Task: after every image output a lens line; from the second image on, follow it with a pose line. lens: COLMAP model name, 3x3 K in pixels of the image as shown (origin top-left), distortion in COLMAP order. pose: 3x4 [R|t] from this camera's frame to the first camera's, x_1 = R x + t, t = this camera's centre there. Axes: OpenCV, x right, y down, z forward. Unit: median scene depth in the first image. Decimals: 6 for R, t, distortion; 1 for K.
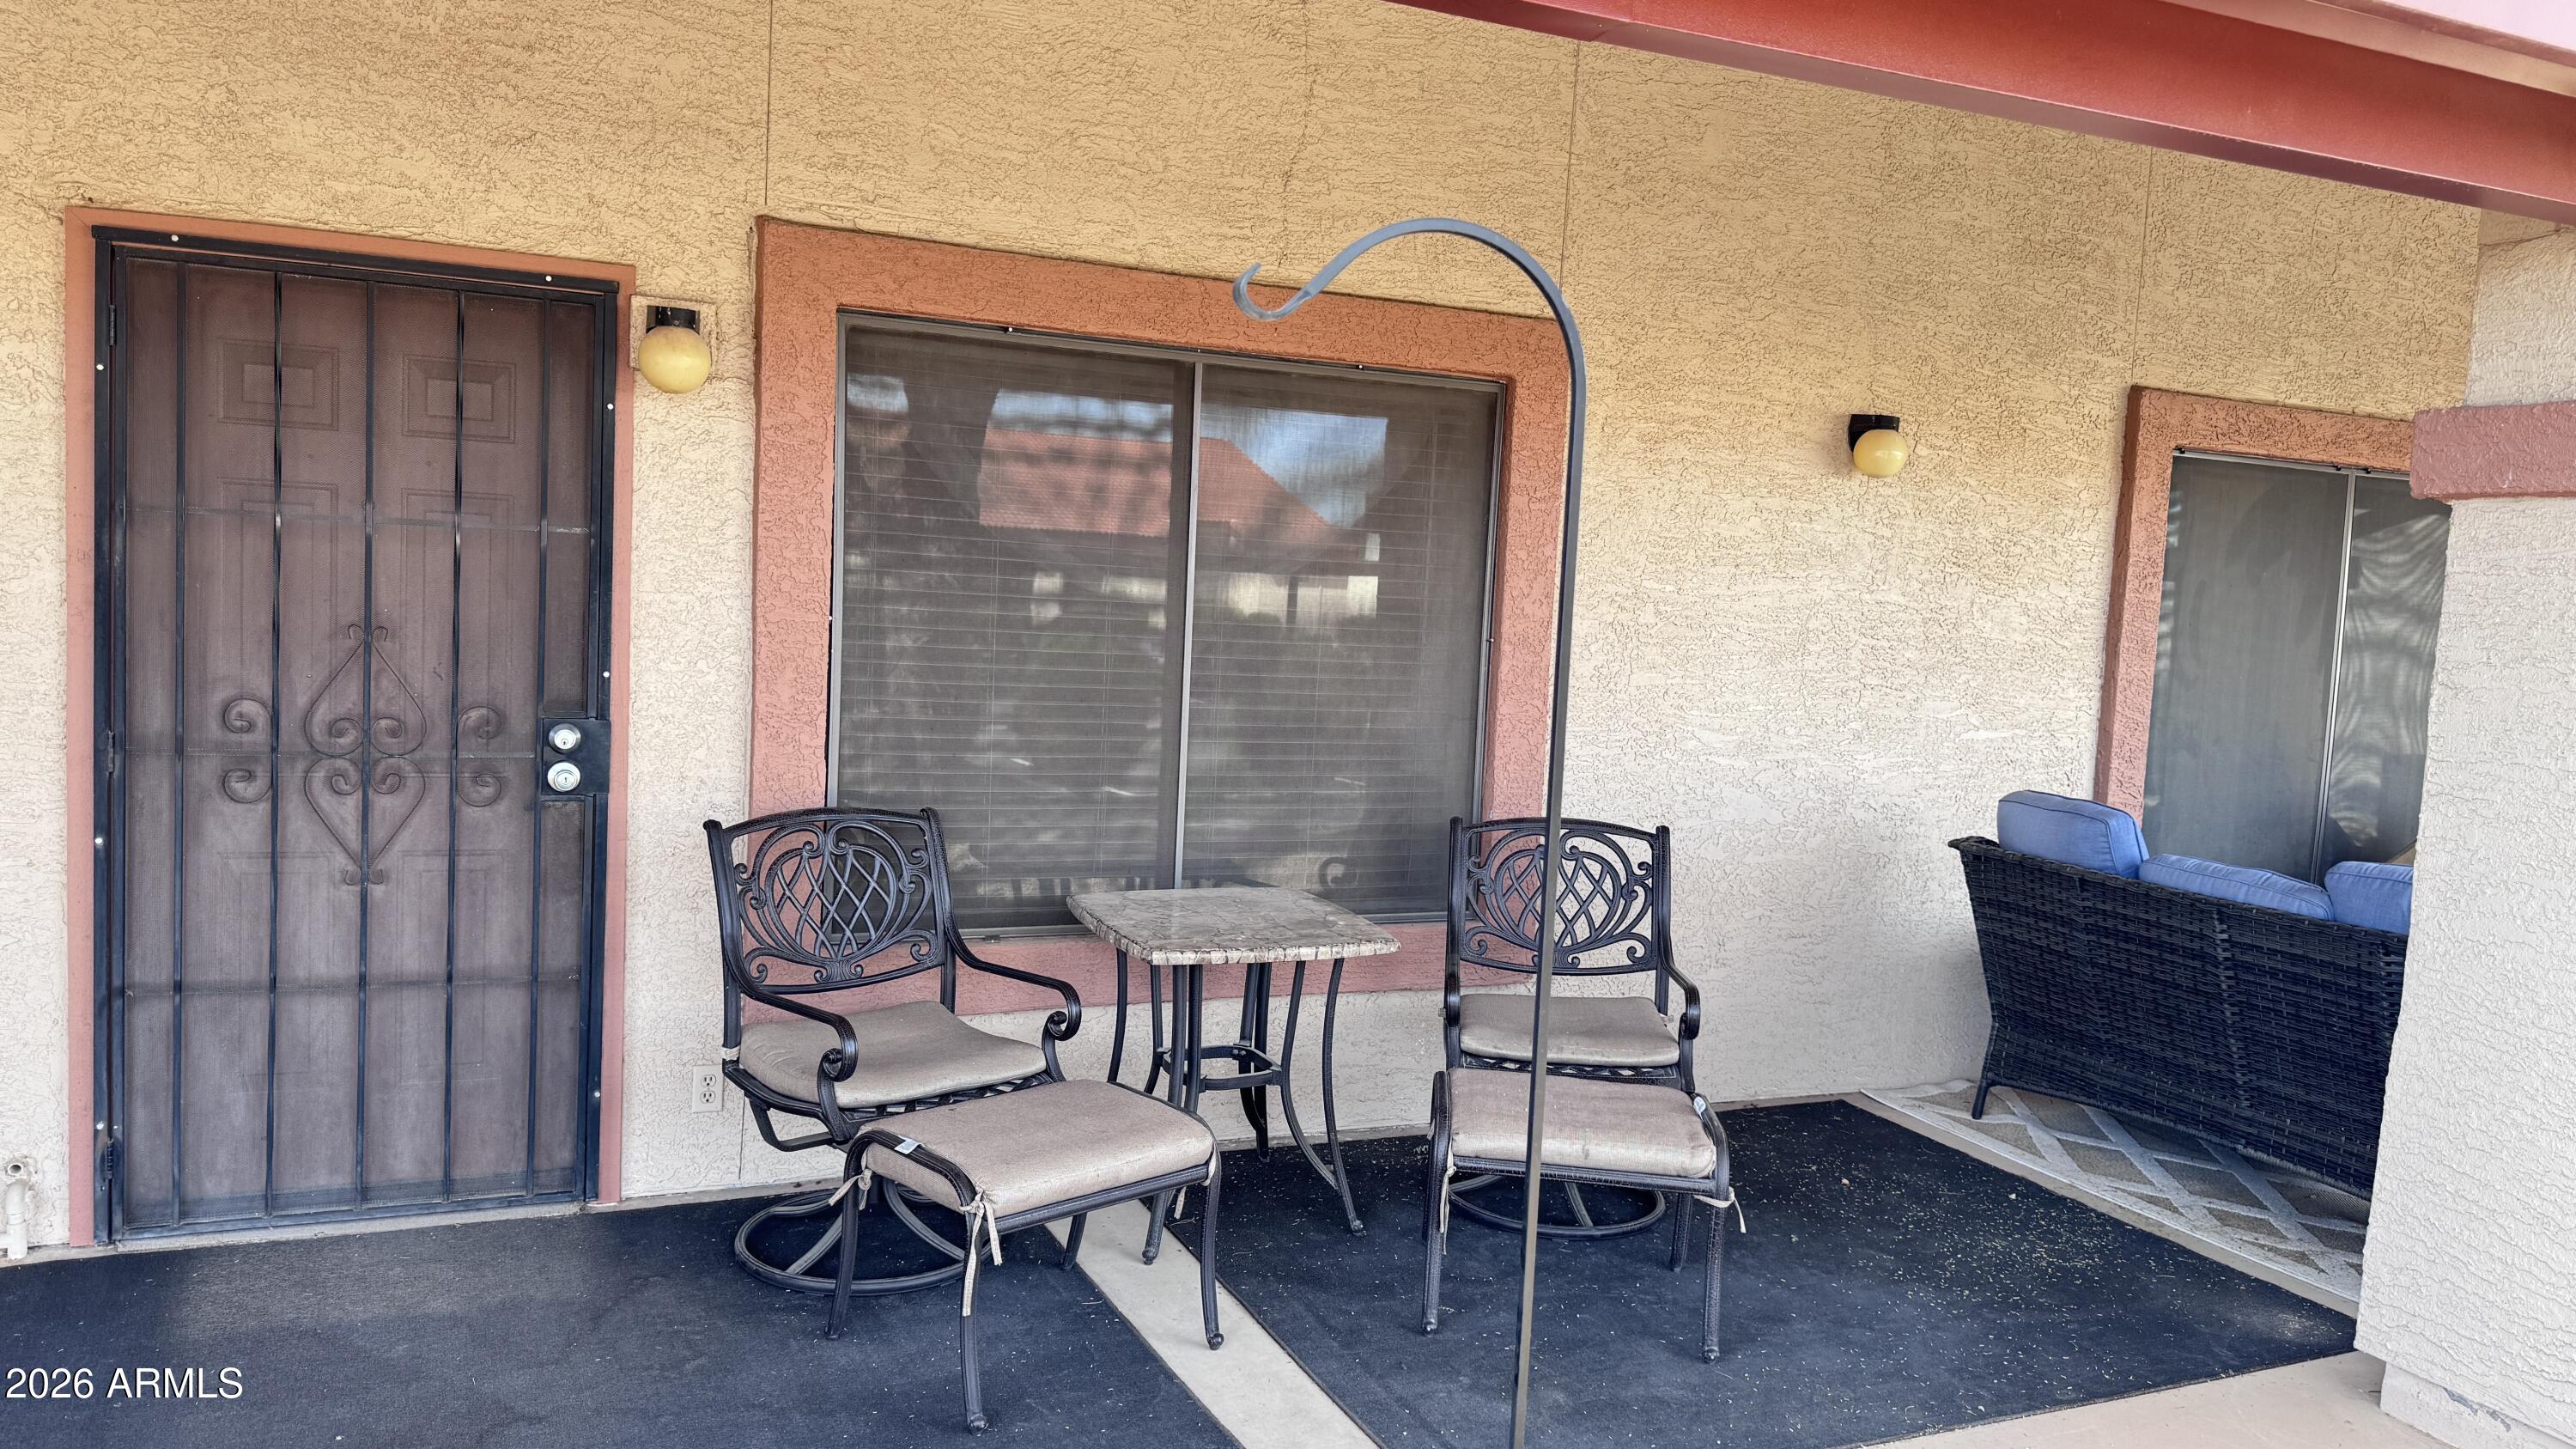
lens RADIAL K [[1860.8, 0, 1288.0], [0, 1860.8, 724.5], [0, 0, 1]] dist [0.006964, 0.001138]
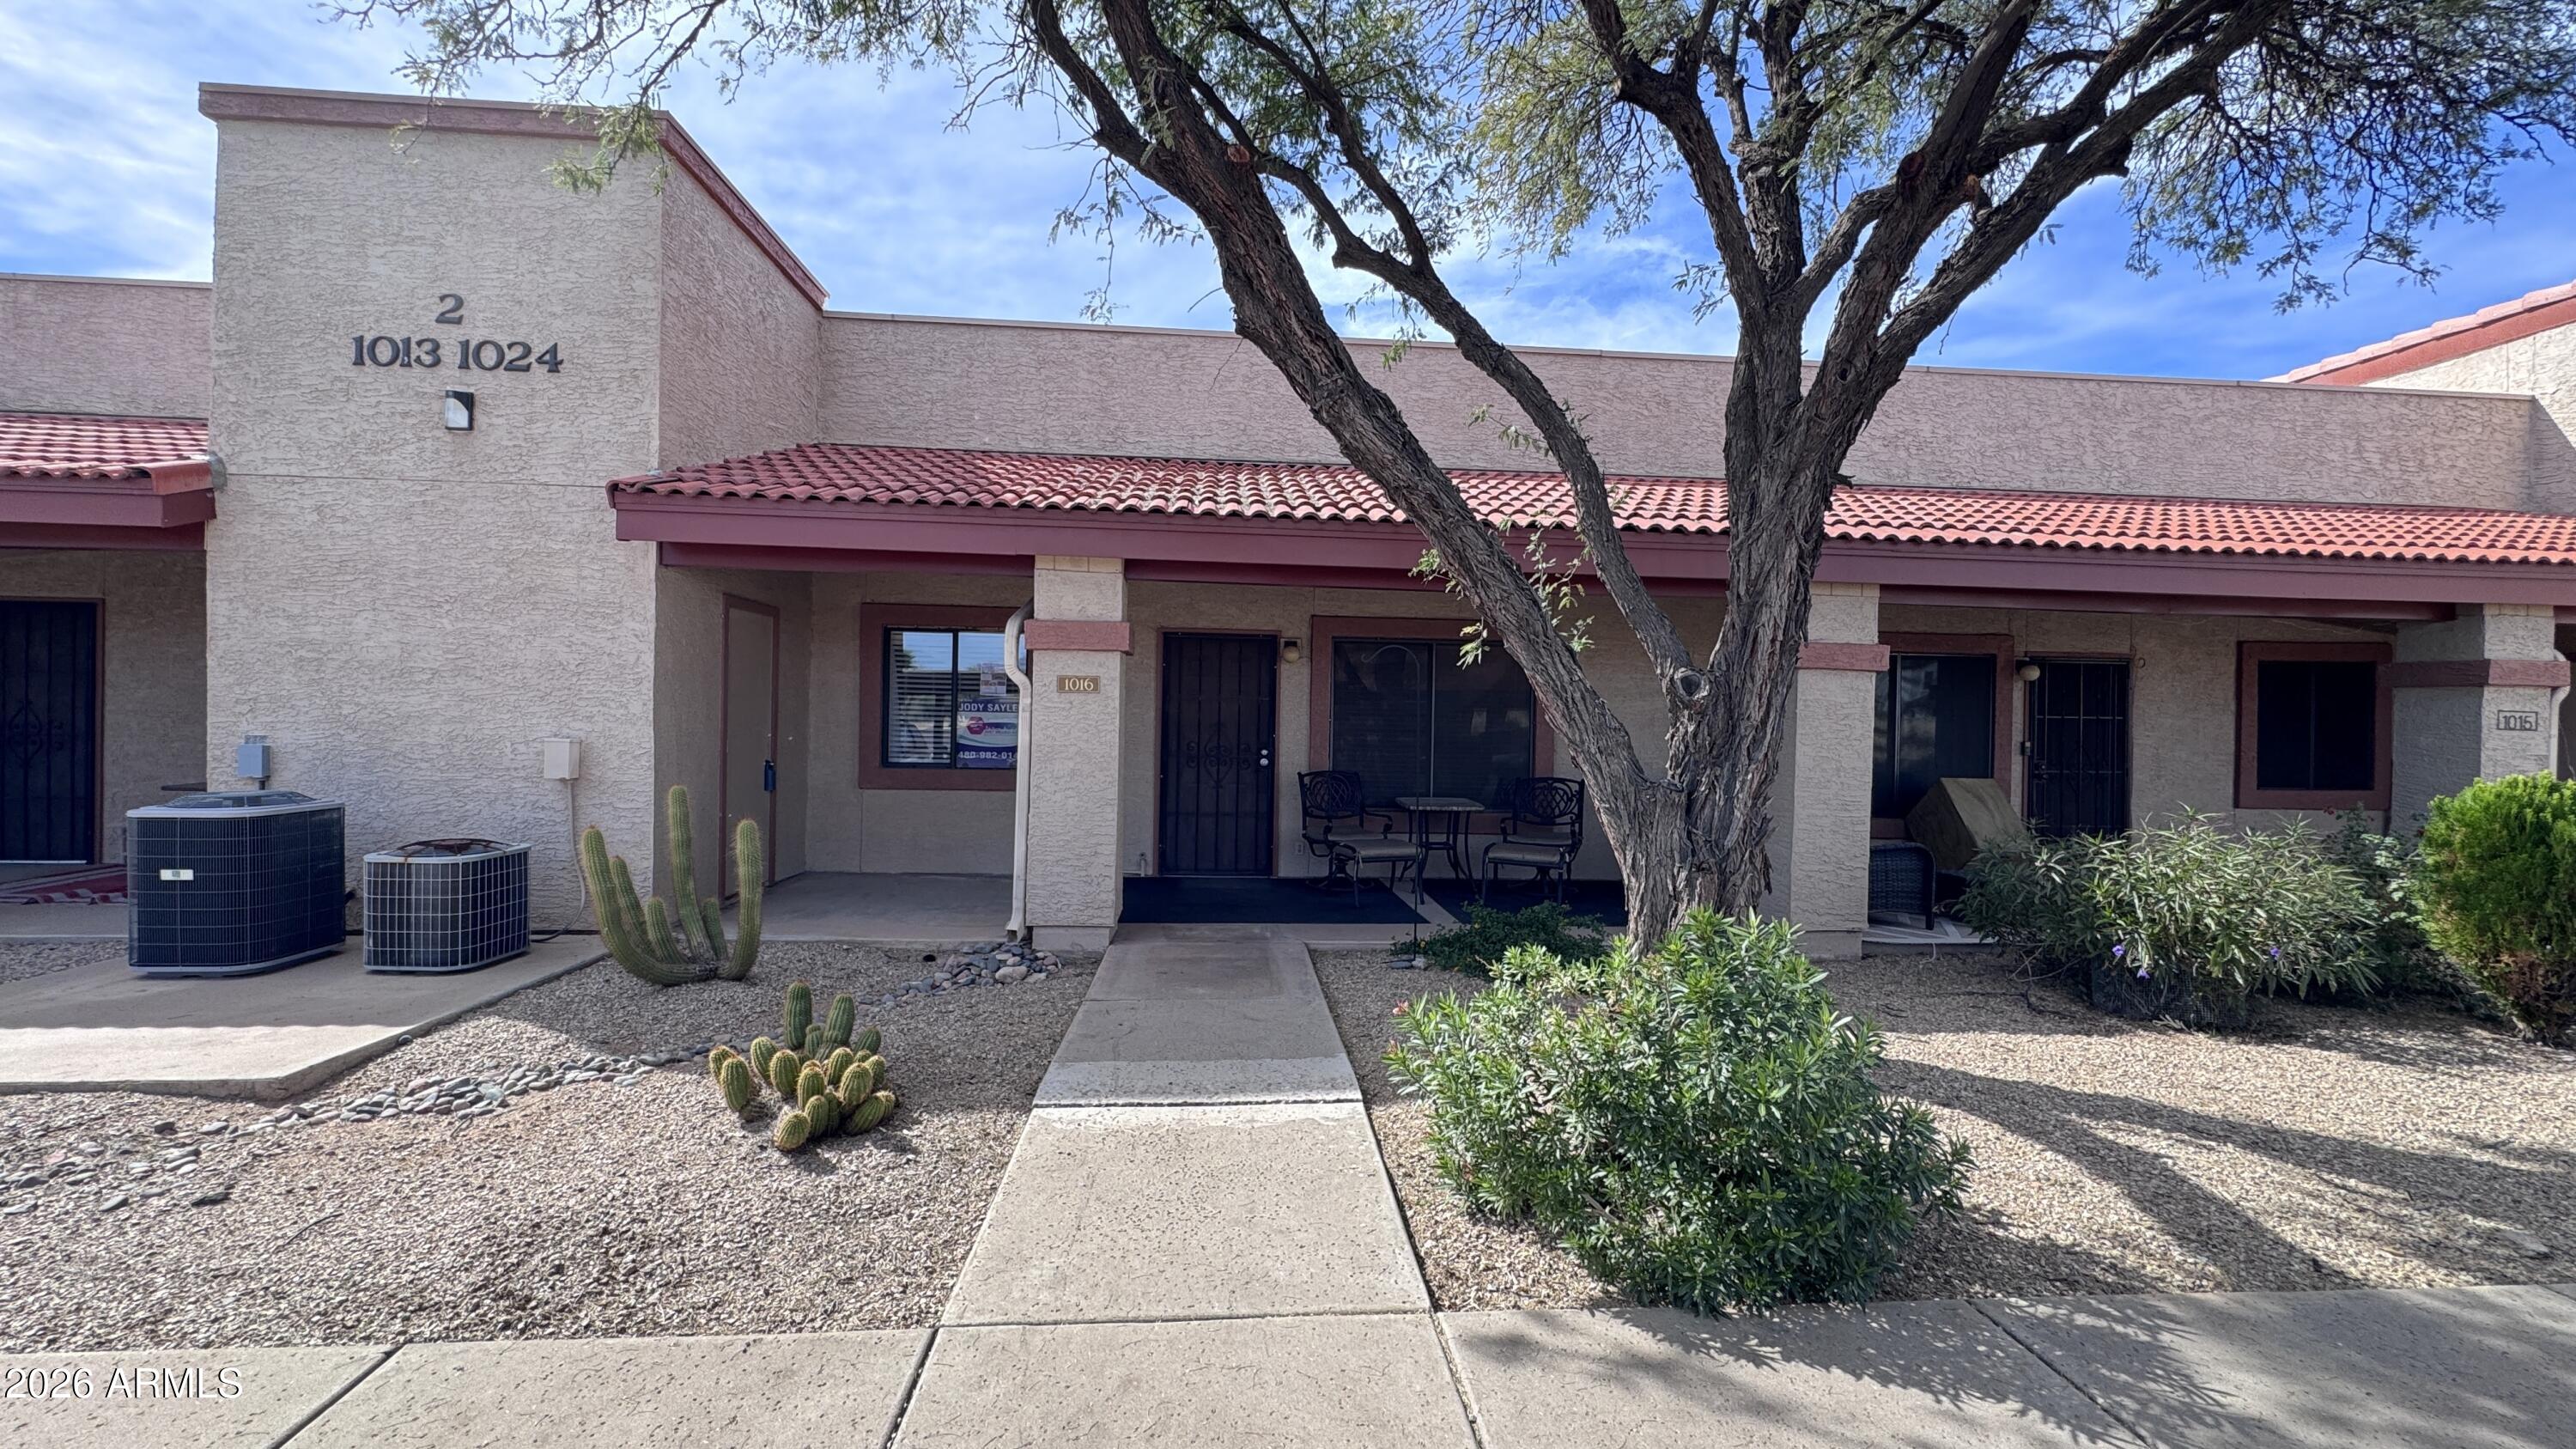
lens RADIAL K [[1027.7, 0, 1288.0], [0, 1027.7, 724.5], [0, 0, 1]] dist [-0.002421, 0.000307]
pose [[0.941720, -0.023360, -0.335587, 0.381721], [0.001060, 0.997787, -0.066480, 0.092620], [0.336397, 0.062249, 0.939661, -1.008858]]
